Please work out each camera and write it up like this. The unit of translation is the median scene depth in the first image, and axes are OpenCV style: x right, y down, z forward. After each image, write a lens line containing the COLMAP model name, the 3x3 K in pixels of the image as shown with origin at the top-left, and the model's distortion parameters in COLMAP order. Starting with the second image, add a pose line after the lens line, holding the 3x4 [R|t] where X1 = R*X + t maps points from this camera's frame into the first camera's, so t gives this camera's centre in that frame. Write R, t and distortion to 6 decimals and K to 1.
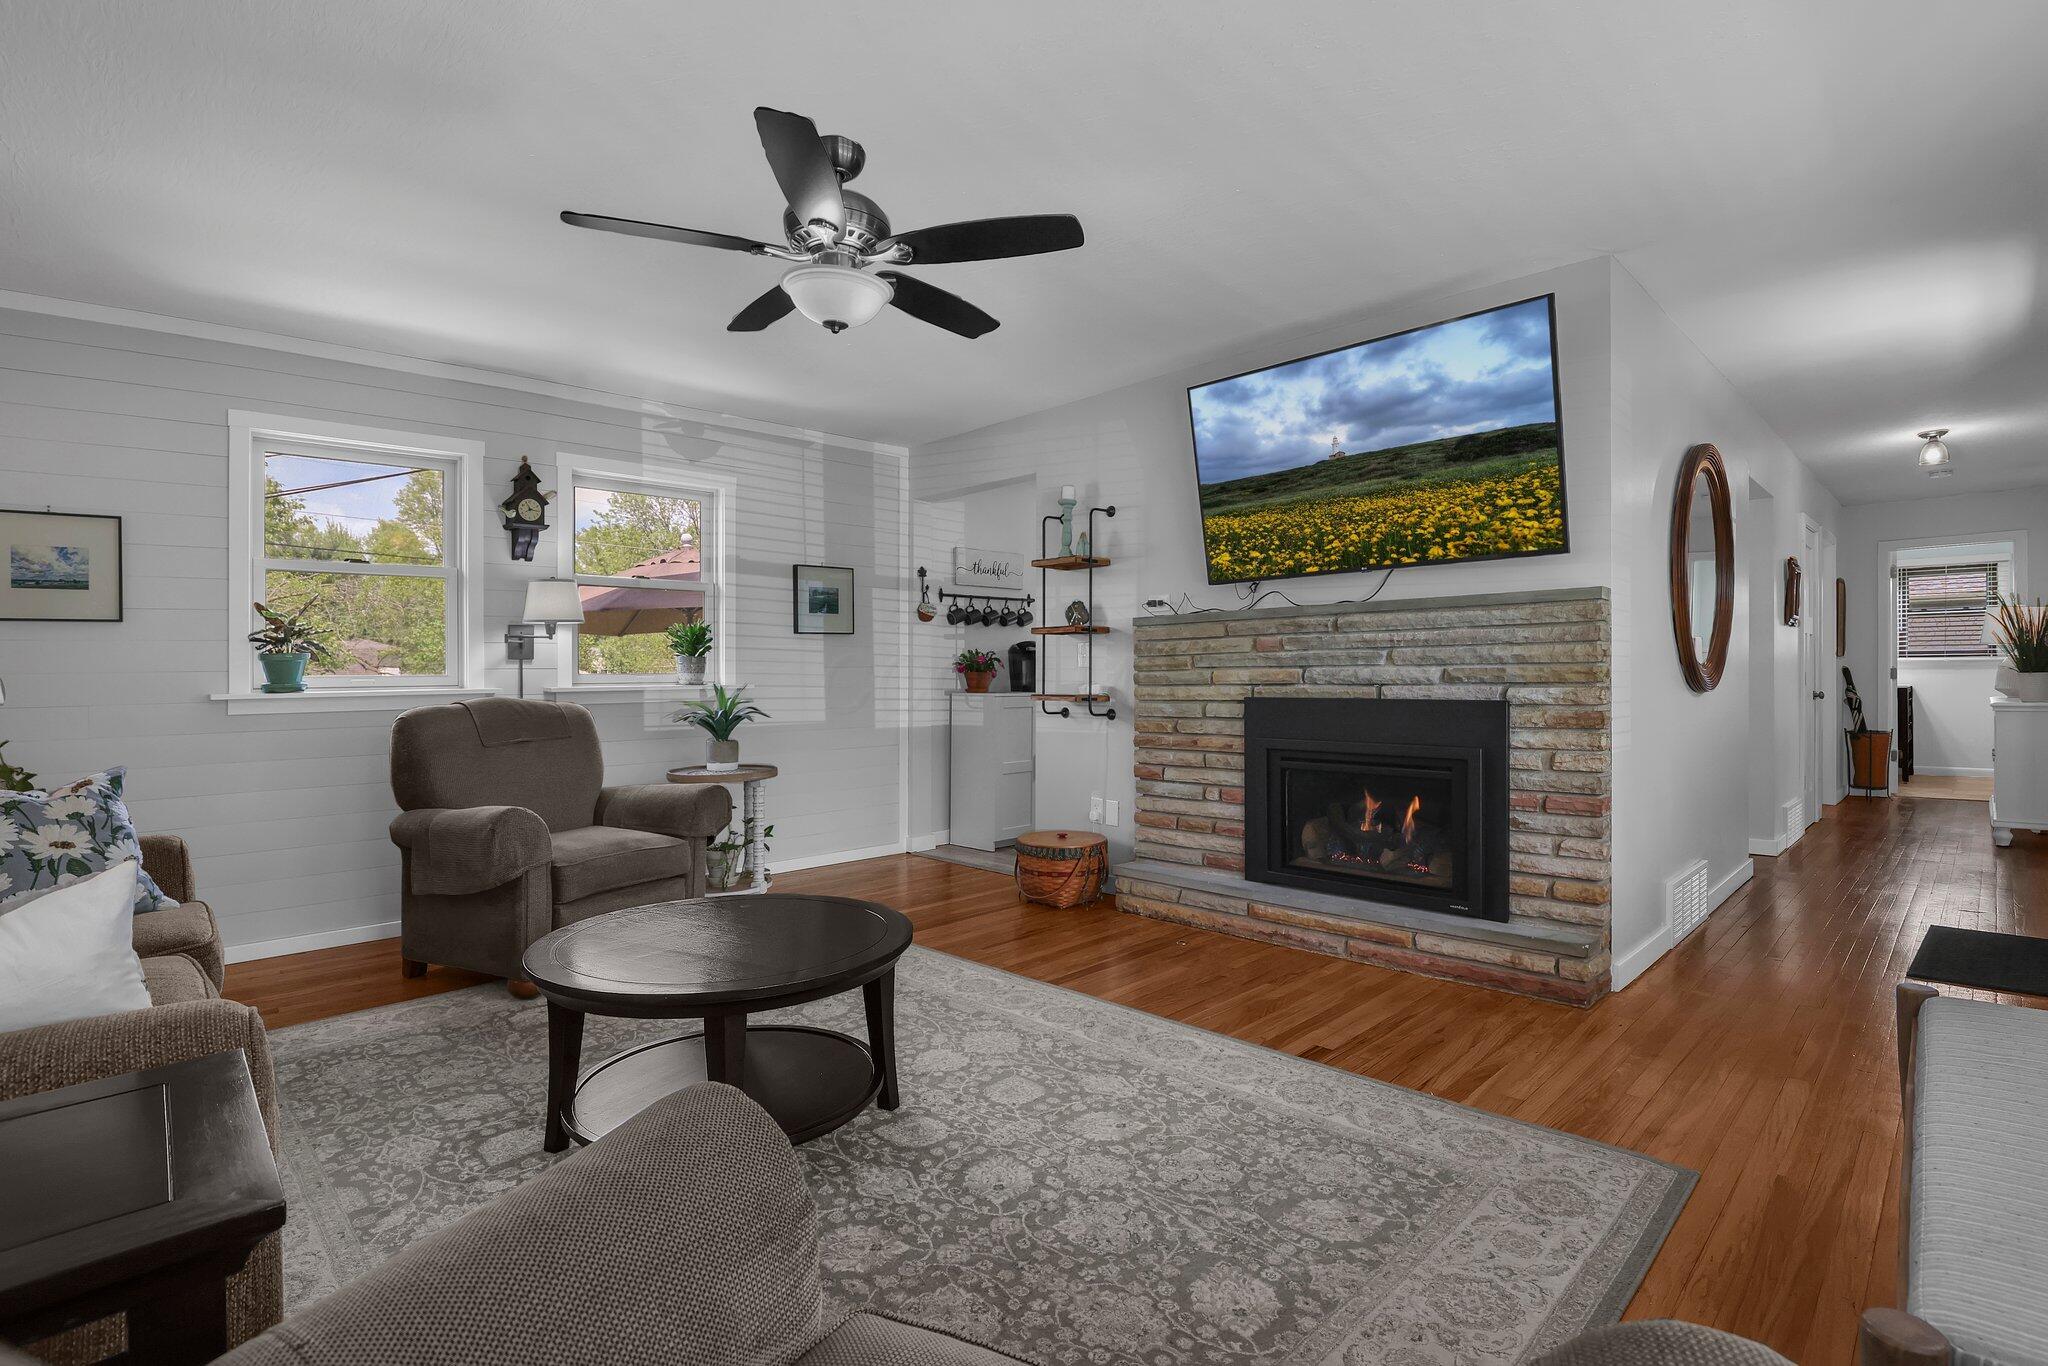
lens RADIAL K [[1007.1, 0, 1024.0], [0, 1007.1, 683.0], [0, 0, 1]] dist [-0.028719, -0.000514]
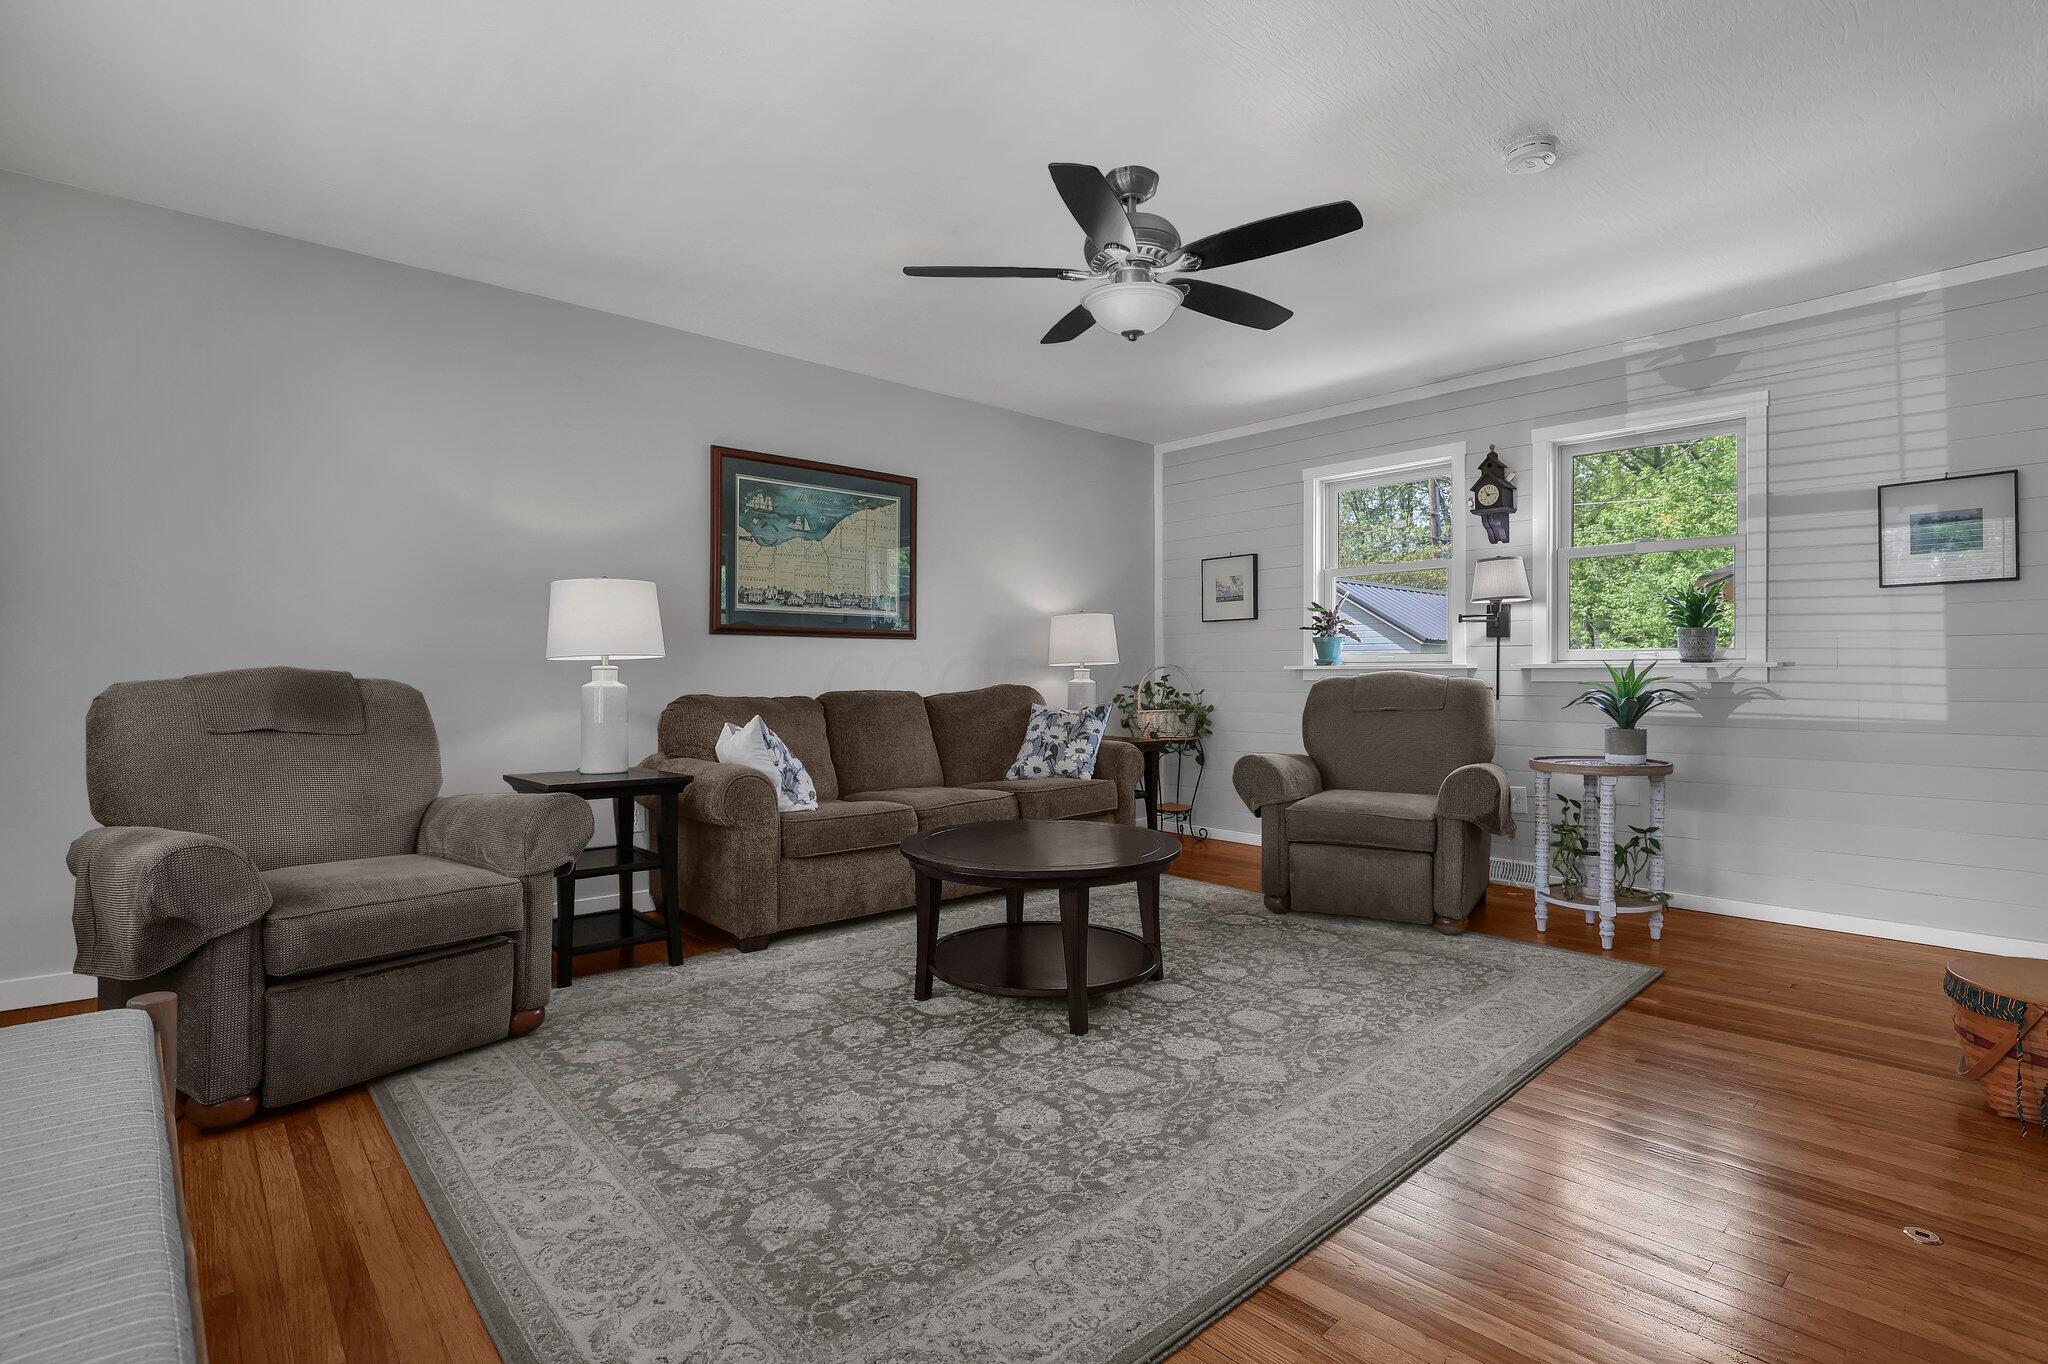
lens RADIAL K [[969.2, 0, 1024.0], [0, 969.2, 682.0], [0, 0, 1]] dist [-0.050881, 0.000315]
pose [[-0.049941, 0.018421, -0.998582, 0.889674], [-0.011050, 0.999759, 0.018995, 0.017729], [0.998691, 0.011983, -0.049726, 0.956035]]
